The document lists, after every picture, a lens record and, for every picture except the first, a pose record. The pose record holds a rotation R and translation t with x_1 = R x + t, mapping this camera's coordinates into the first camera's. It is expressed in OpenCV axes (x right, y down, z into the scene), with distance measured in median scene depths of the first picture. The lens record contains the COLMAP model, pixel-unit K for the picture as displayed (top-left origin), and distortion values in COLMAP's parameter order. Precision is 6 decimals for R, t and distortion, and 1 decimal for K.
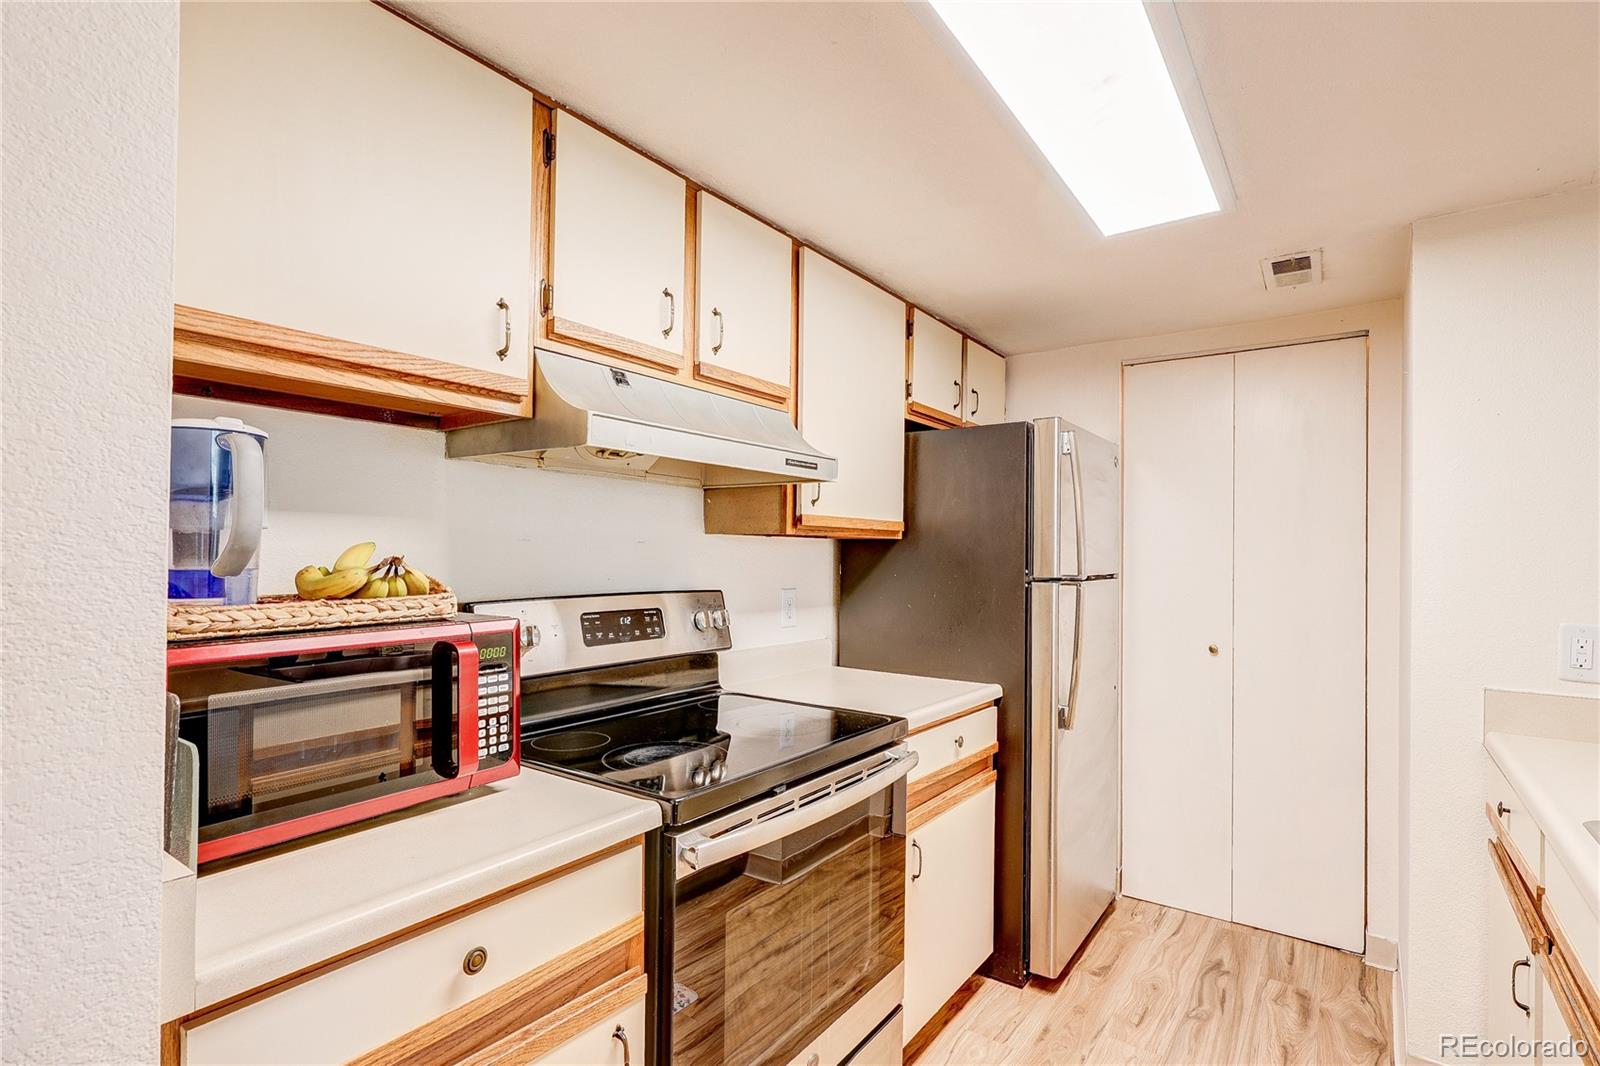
lens RADIAL K [[739.4, 0, 830.2], [0, 739.4, 550.0], [0, 0, 1]] dist [-0.003702, 0.000159]
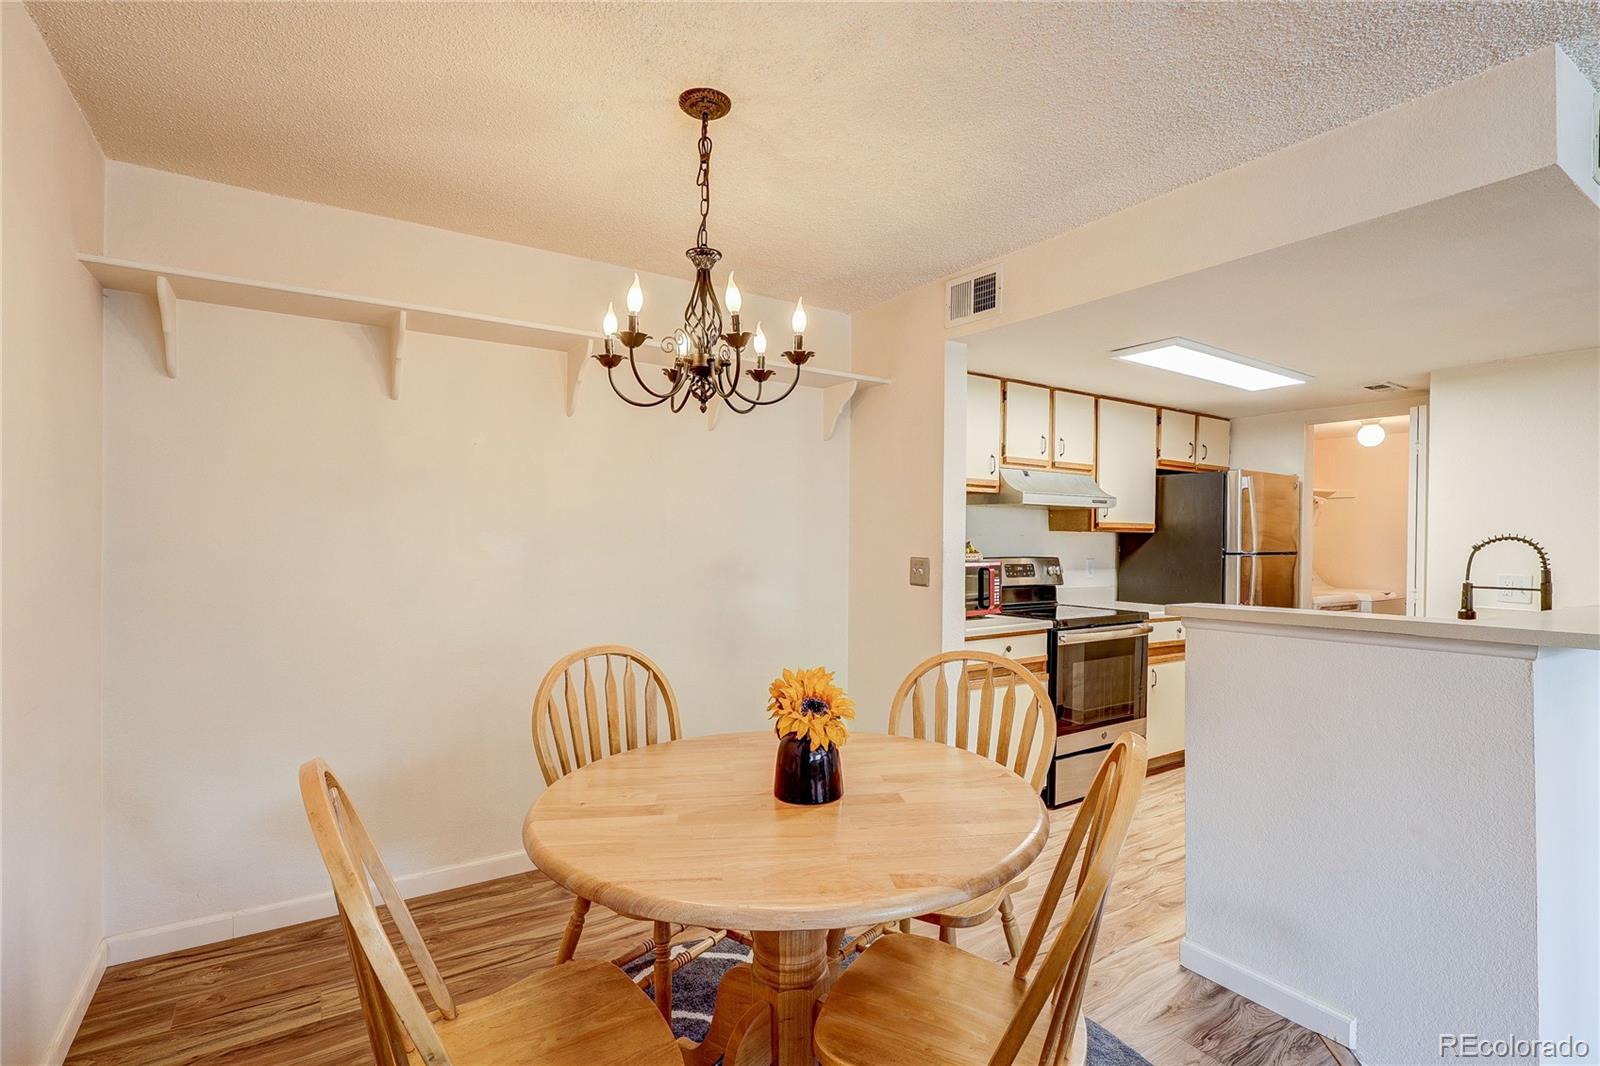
lens RADIAL K [[799.0, 0, 789.2], [0, 799.0, 544.6], [0, 0, 1]] dist [-0.000659, 0.000452]
pose [[0.923730, 0.000388, -0.383043, 0.020596], [0.003680, 0.999944, 0.009887, -0.008960], [0.383026, -0.010543, 0.923678, -1.533796]]
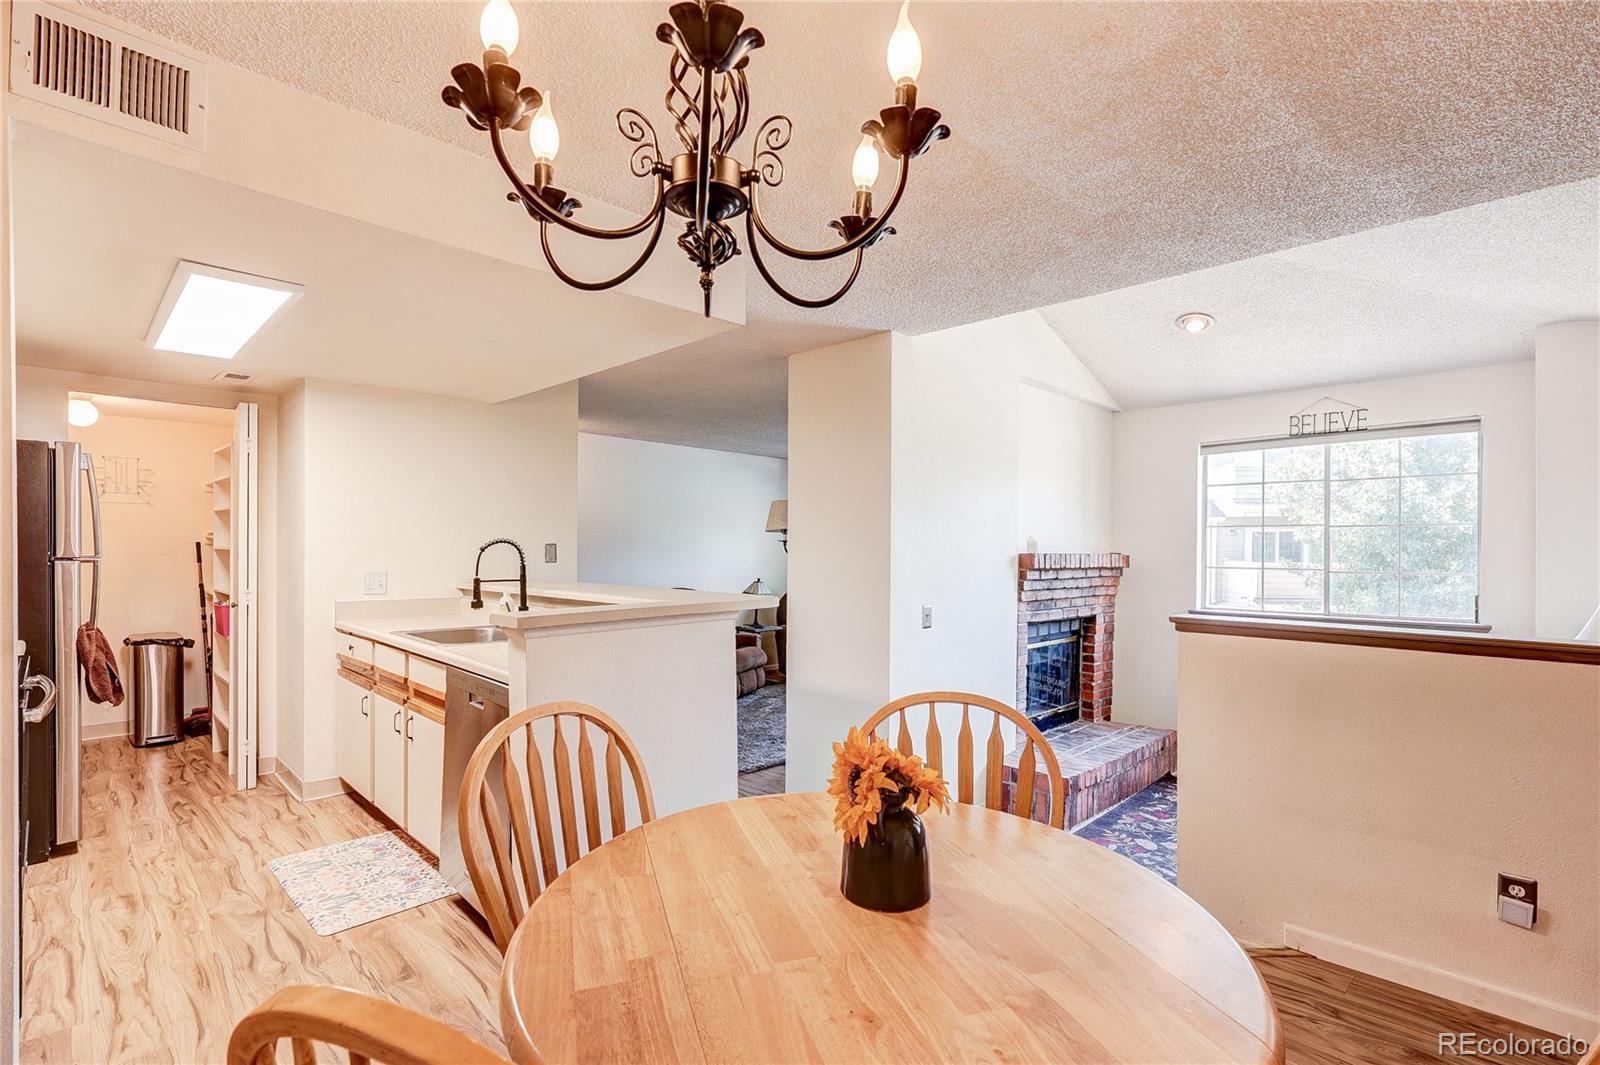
lens RADIAL K [[766.4, 0, 819.0], [0, 766.4, 553.2], [0, 0, 1]] dist [-0.004718, 0.000378]
pose [[0.142231, -0.018241, 0.989665, -1.033937], [-0.015170, 0.999673, 0.020605, -0.023811], [-0.989717, -0.017944, 0.141908, -0.666772]]
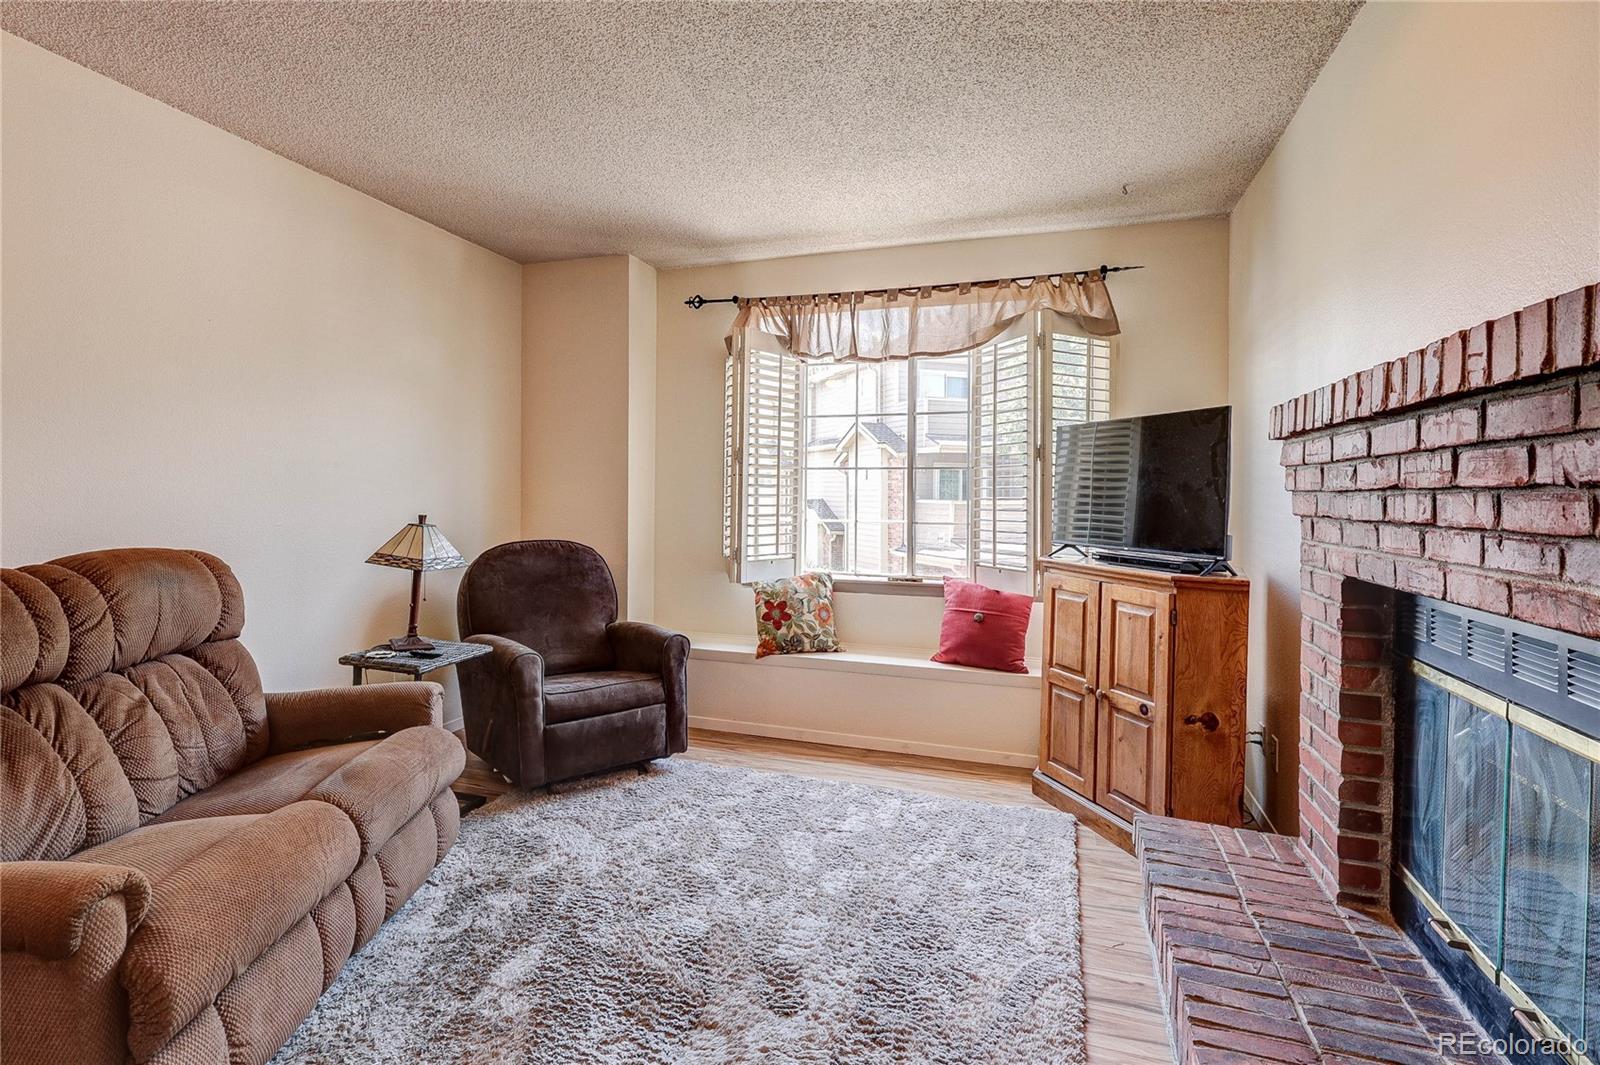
lens RADIAL K [[775.5, 0, 781.7], [0, 775.5, 499.6], [0, 0, 1]] dist [-0.002212, 0.000236]
pose [[-0.284243, -0.019398, 0.958556, 1.525888], [-0.015547, 0.999757, 0.015621, 0.148277], [-0.958626, -0.010463, -0.284475, 0.040837]]
